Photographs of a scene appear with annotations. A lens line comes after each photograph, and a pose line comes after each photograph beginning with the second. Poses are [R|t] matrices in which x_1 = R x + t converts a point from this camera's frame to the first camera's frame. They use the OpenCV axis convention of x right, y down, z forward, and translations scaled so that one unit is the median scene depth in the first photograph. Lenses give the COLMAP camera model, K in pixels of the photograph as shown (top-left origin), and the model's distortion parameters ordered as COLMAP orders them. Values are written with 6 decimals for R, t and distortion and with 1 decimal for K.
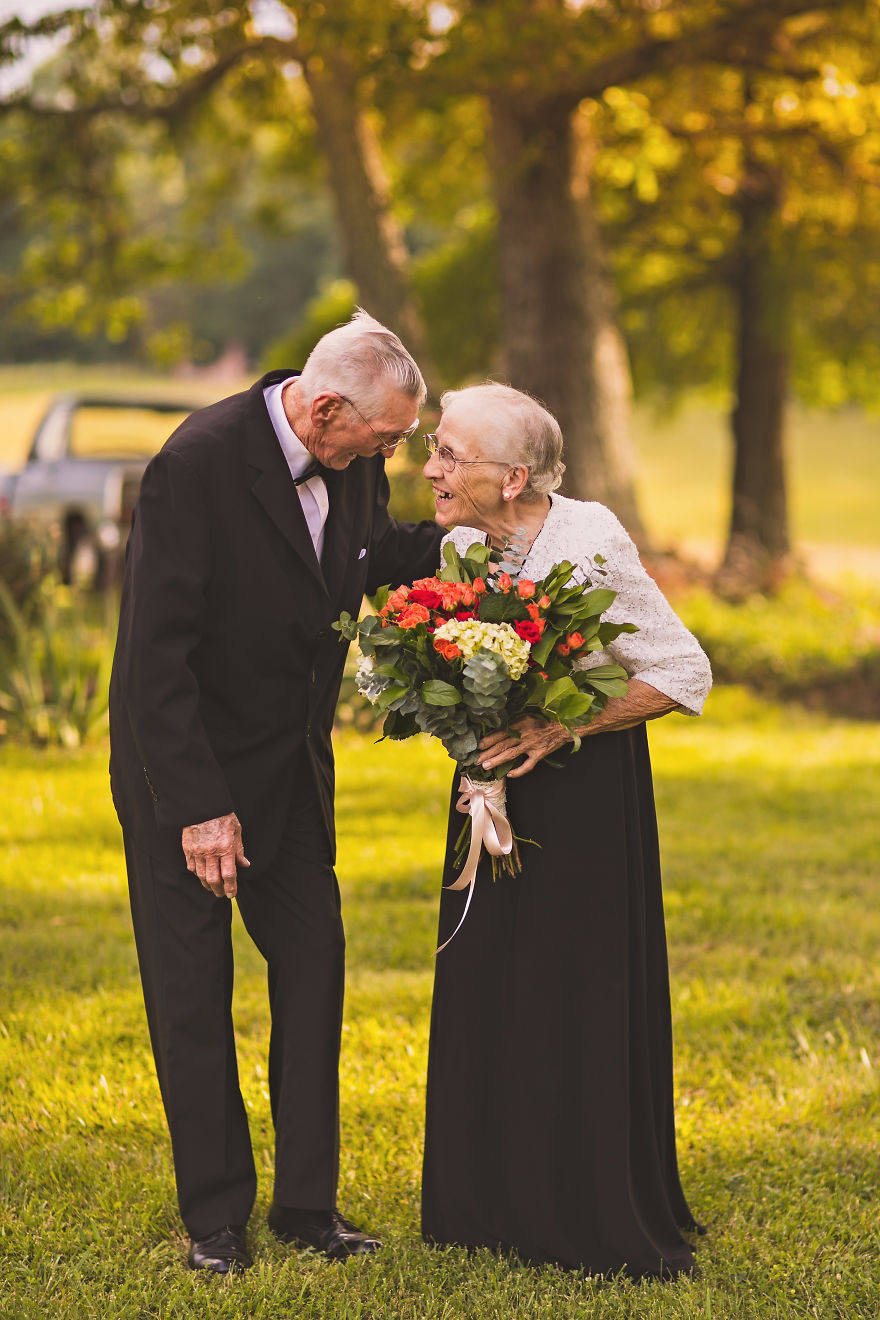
lens RADIAL K [[1832.6, 0, 438.6], [0, 1832.6, 608.4], [0, 0, 1]] dist [0.034774, 0.000000]
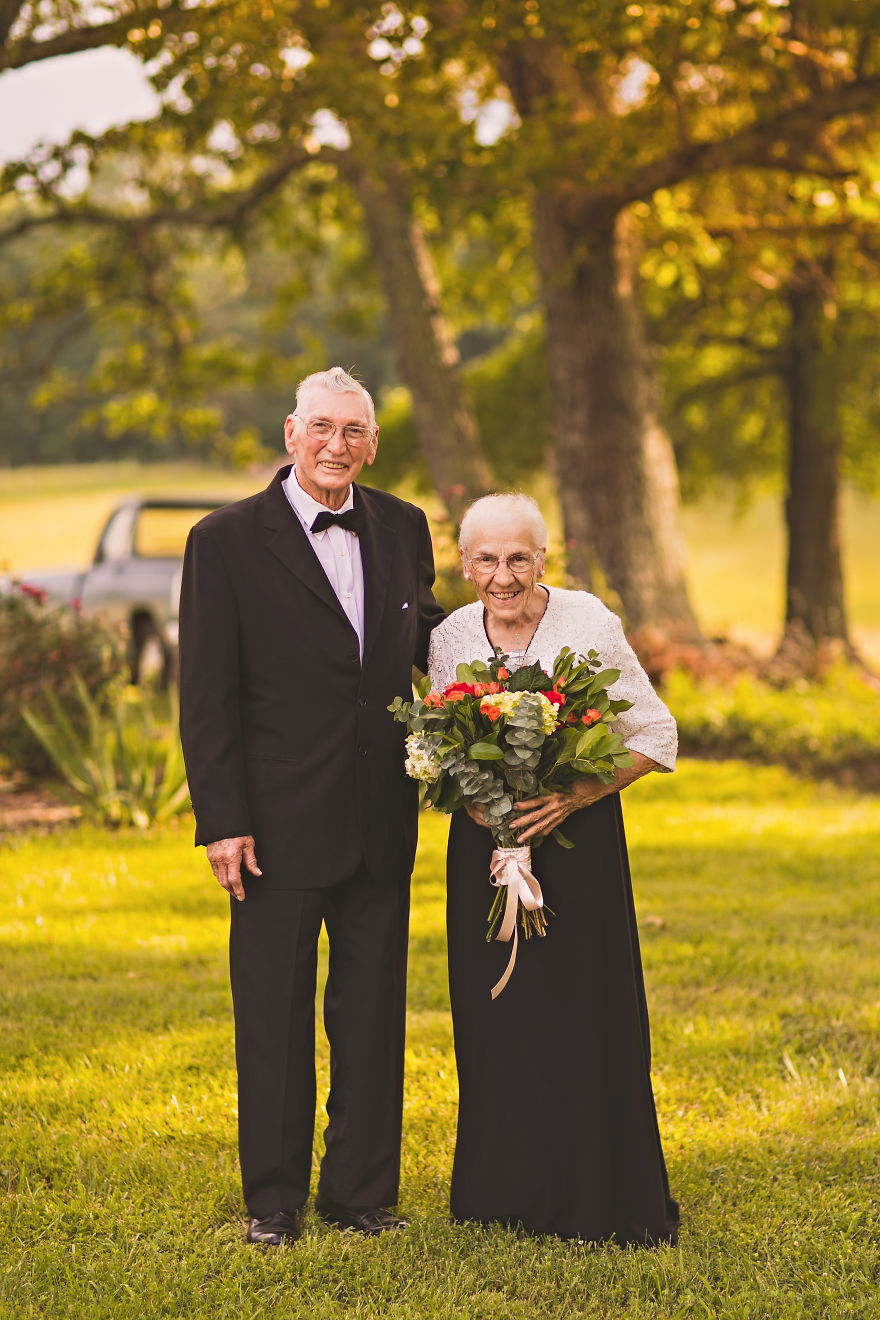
lens RADIAL K [[1832.6, 0, 441.7], [0, 1832.6, 658.4], [0, 0, 1]] dist [0.034774, 0.000000]
pose [[0.999302, -0.015878, -0.033800, 0.021303], [0.015067, 0.999595, -0.024125, 0.008003], [0.034169, 0.023599, 0.999137, -0.113343]]
